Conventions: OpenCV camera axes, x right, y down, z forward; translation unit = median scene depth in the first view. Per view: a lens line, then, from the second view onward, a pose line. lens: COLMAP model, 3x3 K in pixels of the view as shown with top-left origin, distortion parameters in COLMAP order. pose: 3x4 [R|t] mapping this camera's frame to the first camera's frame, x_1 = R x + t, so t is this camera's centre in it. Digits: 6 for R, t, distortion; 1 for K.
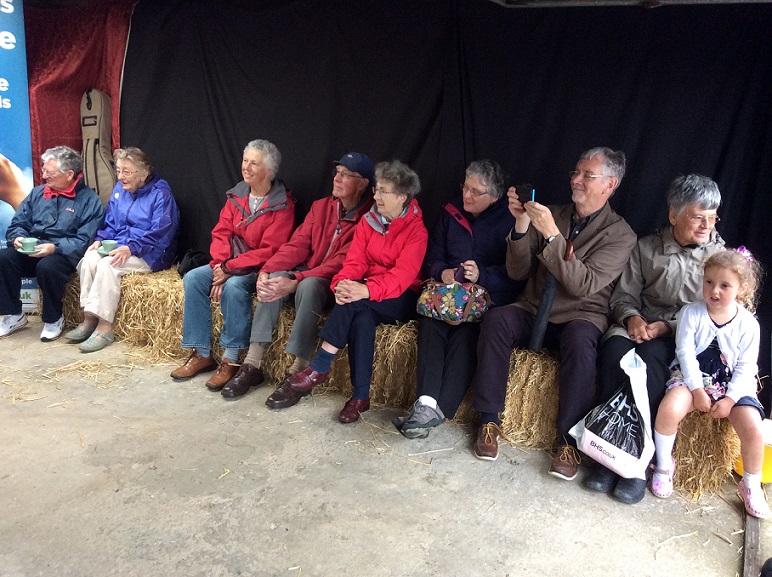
lens RADIAL K [[709.4, 0, 387.4], [0, 709.4, 287.3], [0, 0, 1]] dist [-0.003662, 0.000000]
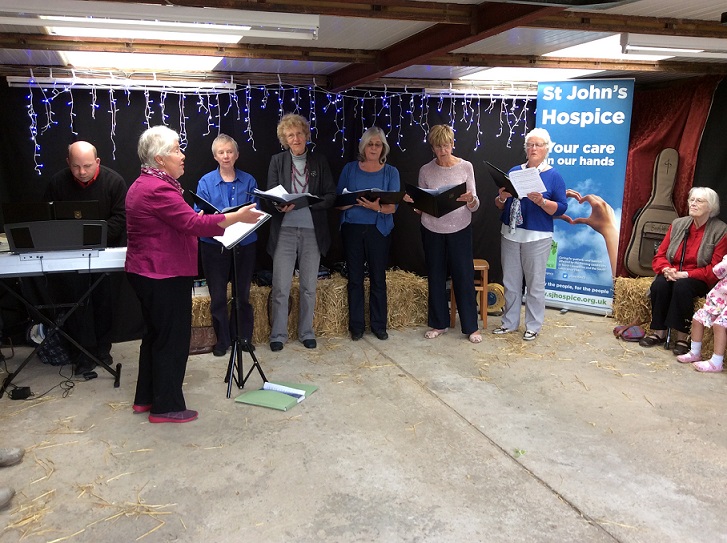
lens RADIAL K [[668.1, 0, 366.2], [0, 668.1, 273.6], [0, 0, 1]] dist [-0.003662, 0.000000]
pose [[0.726887, 0.094554, -0.680217, 0.025026], [-0.148149, 0.988745, -0.020873, 0.055834], [0.670587, 0.115946, 0.732714, -0.260995]]
